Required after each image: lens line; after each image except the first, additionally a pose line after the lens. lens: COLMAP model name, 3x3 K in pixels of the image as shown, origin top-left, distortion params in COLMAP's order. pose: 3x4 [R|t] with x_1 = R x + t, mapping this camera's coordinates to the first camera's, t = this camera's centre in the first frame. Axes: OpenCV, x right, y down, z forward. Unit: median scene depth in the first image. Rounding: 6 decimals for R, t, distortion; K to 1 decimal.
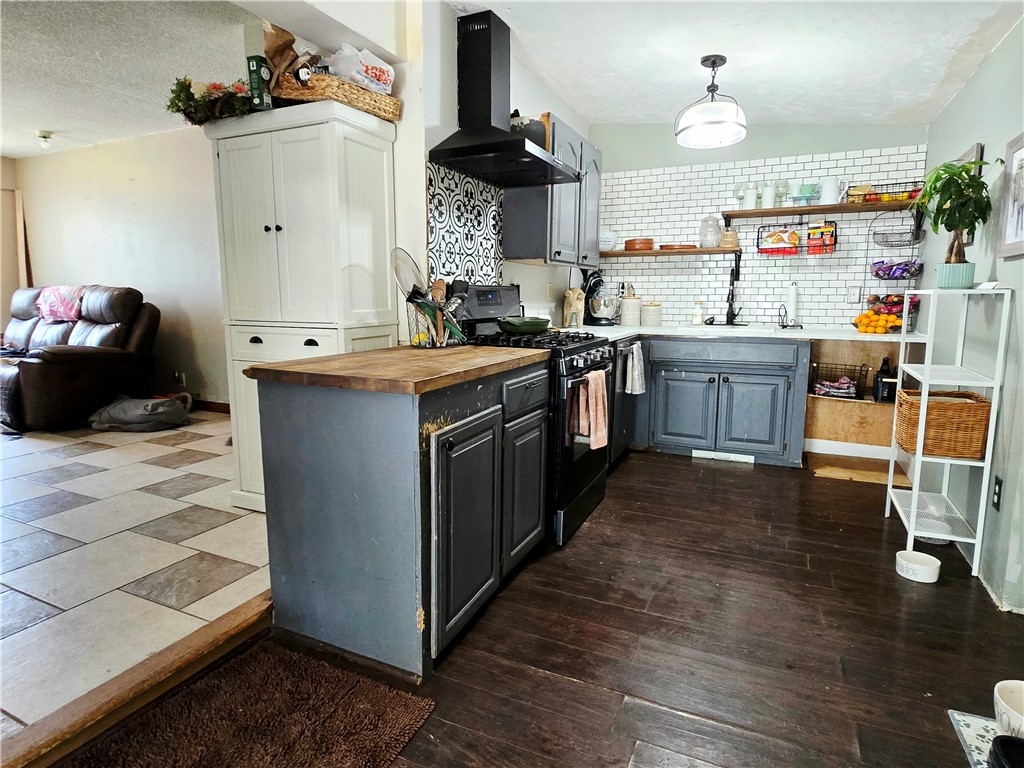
lens RADIAL K [[582.5, 0, 511.1], [0, 582.5, 377.2], [0, 0, 1]] dist [-0.013241, 0.002459]
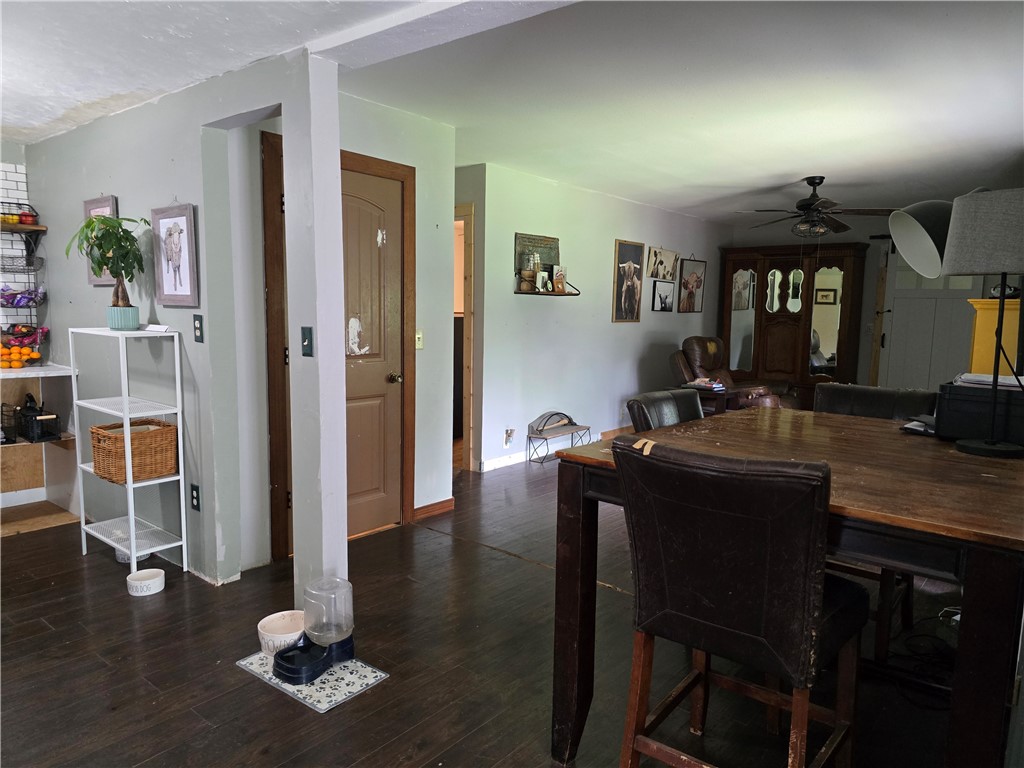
lens RADIAL K [[683.6, 0, 513.7], [0, 683.6, 387.6], [0, 0, 1]] dist [0.031282, -0.003009]
pose [[0.247661, -0.109316, 0.962660, -0.225304], [0.118208, 0.989600, 0.081964, -0.042177], [-0.961608, 0.093494, 0.258008, -0.032783]]
